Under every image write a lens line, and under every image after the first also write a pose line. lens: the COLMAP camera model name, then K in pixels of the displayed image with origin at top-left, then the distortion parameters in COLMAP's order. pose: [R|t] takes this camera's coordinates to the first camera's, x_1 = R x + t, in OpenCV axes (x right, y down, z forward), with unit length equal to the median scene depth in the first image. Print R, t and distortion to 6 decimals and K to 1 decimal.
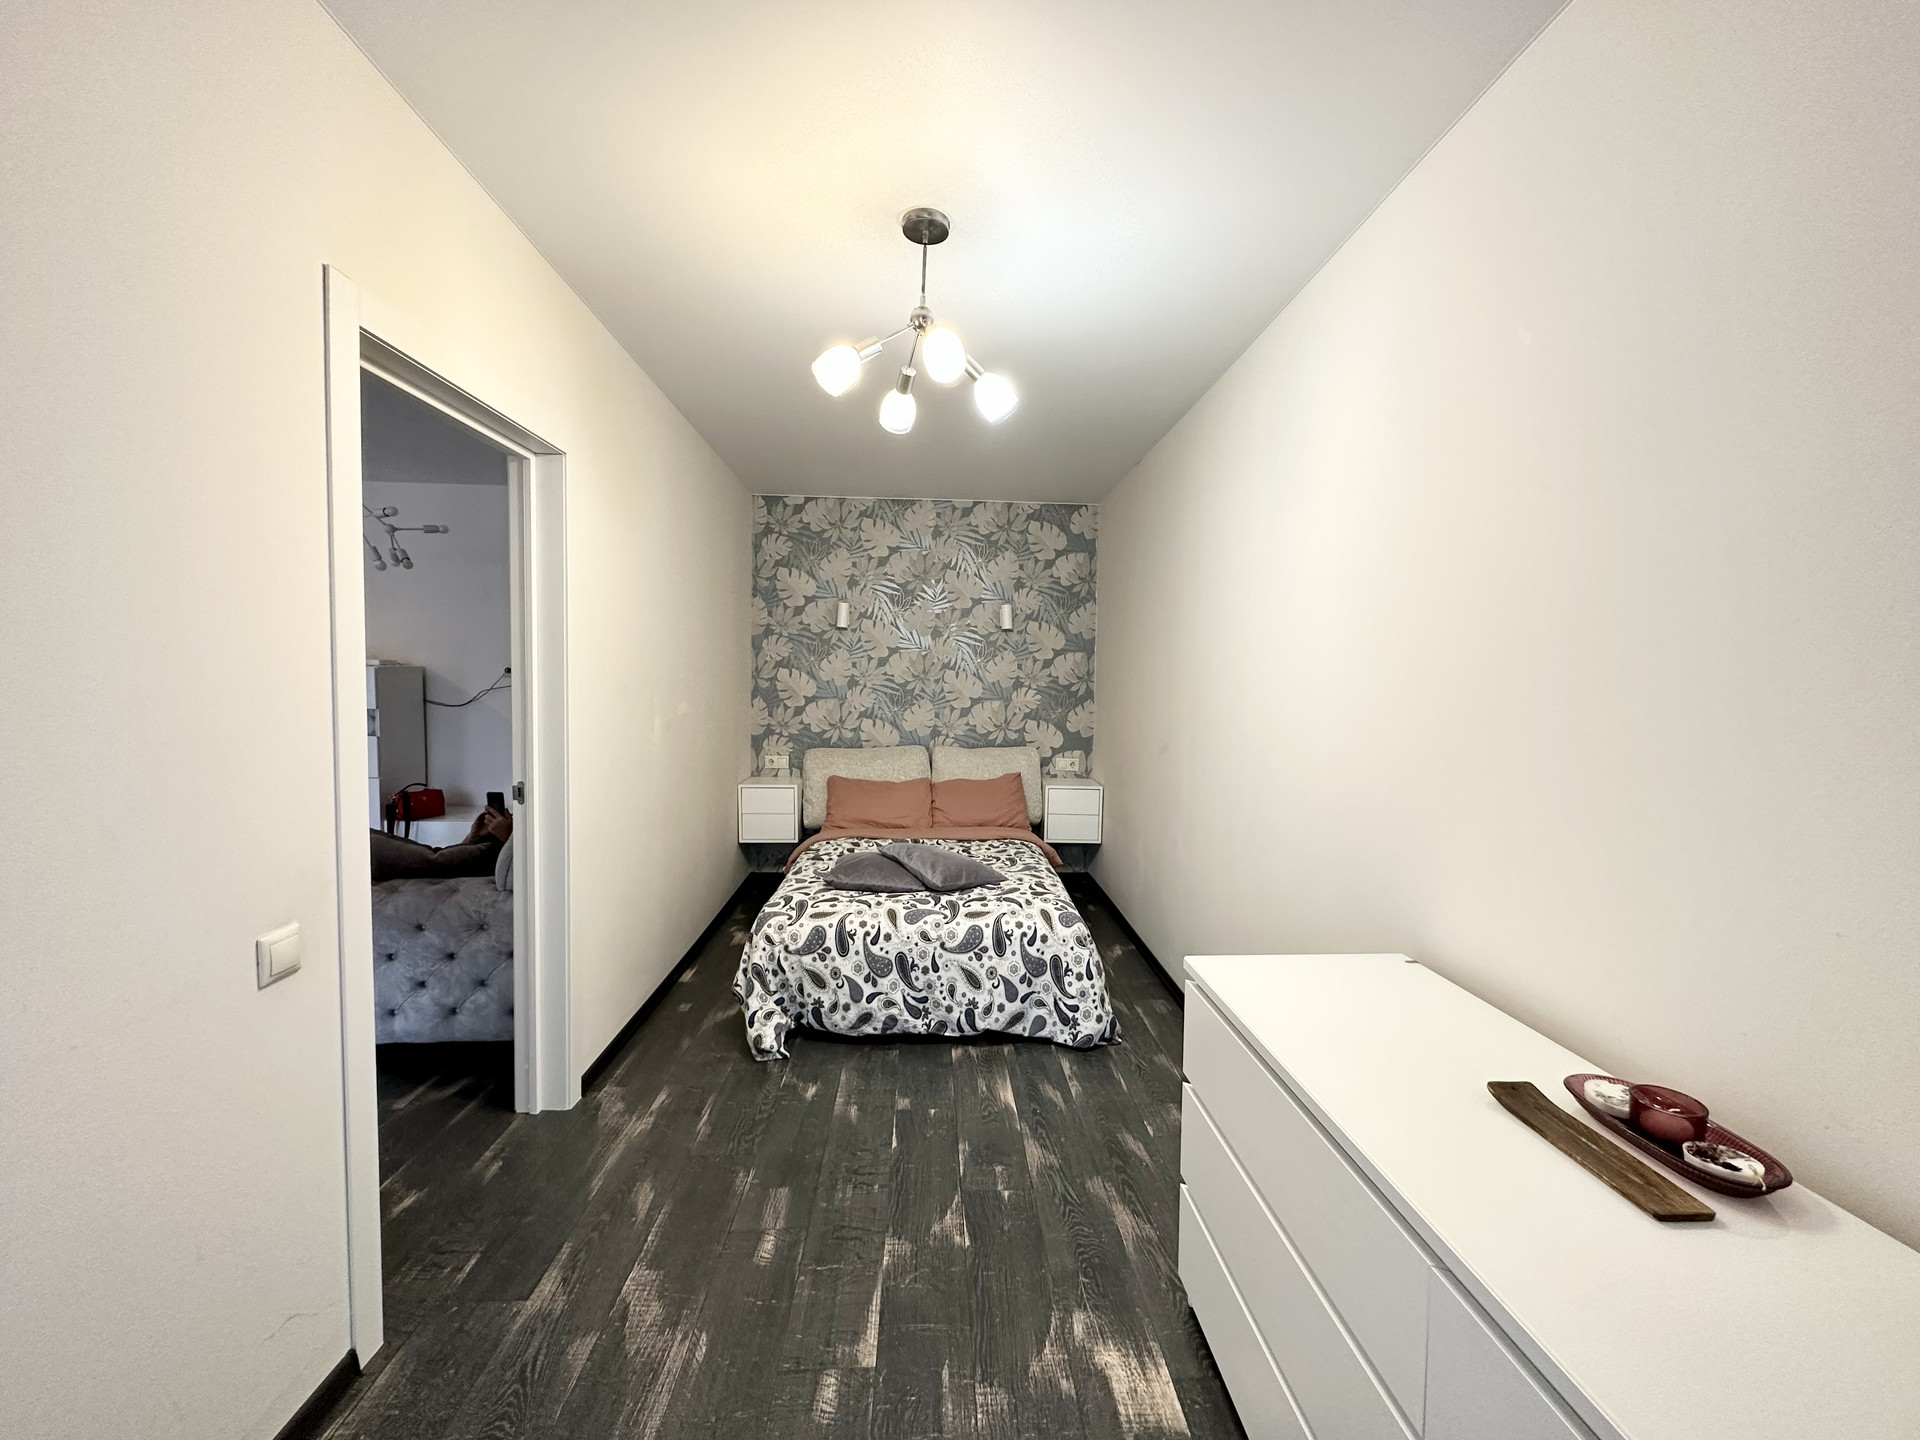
lens RADIAL K [[761.5, 0, 960.6], [0, 761.5, 717.1], [0, 0, 1]] dist [-0.003152, -0.000201]
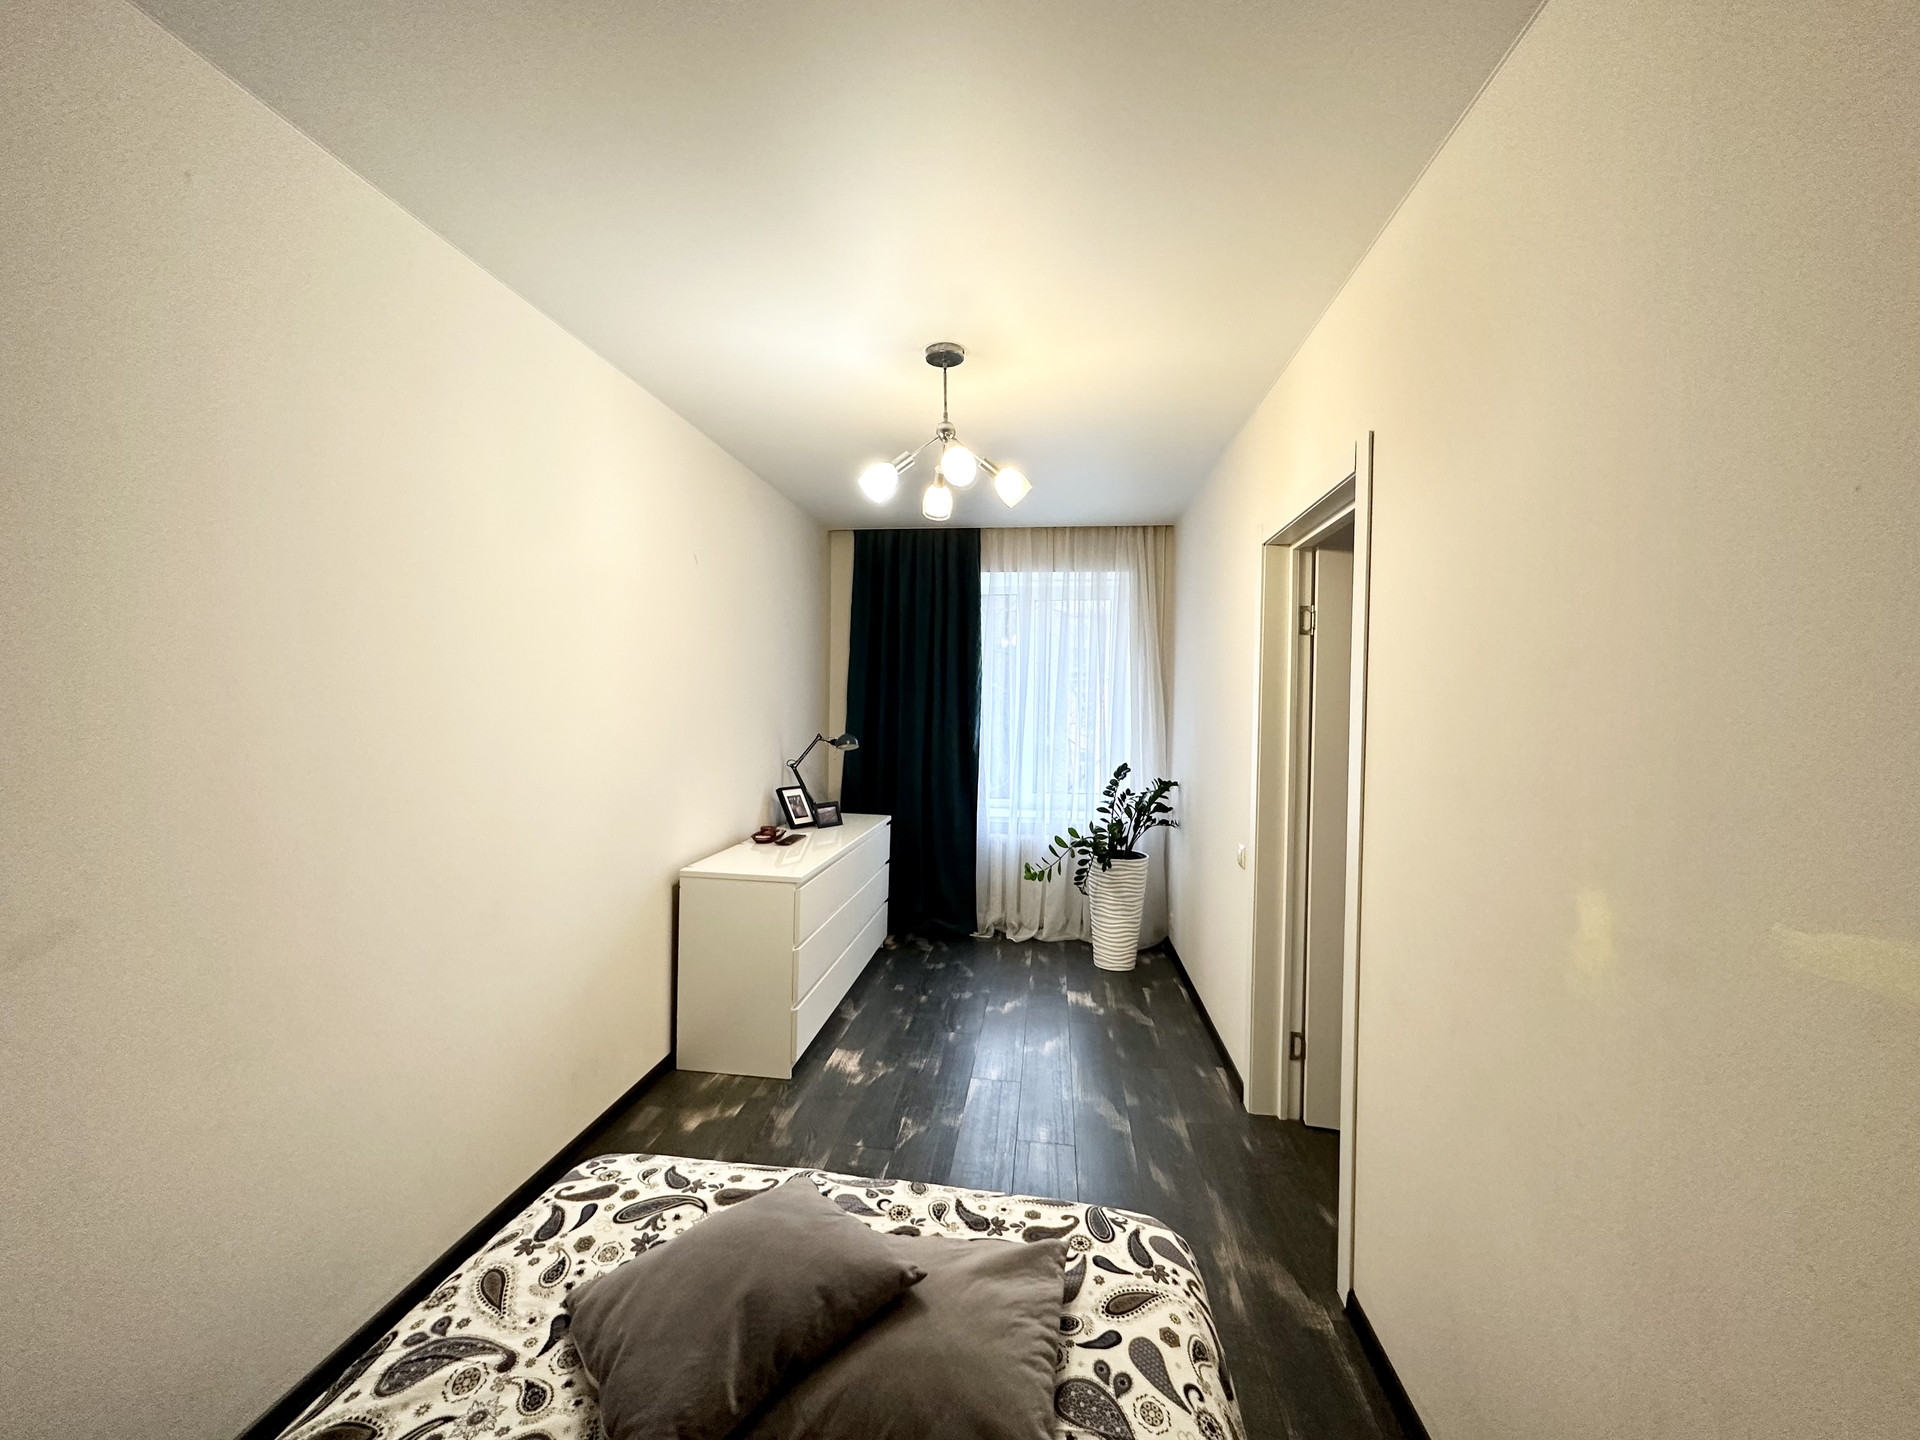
lens RADIAL K [[761.5, 0, 959.6], [0, 761.5, 712.4], [0, 0, 1]] dist [-0.003152, -0.000201]
pose [[-0.985314, -0.040941, 0.165770, -0.304935], [-0.029689, 0.997119, 0.069798, -0.171044], [-0.168150, 0.063852, -0.983691, 2.396095]]
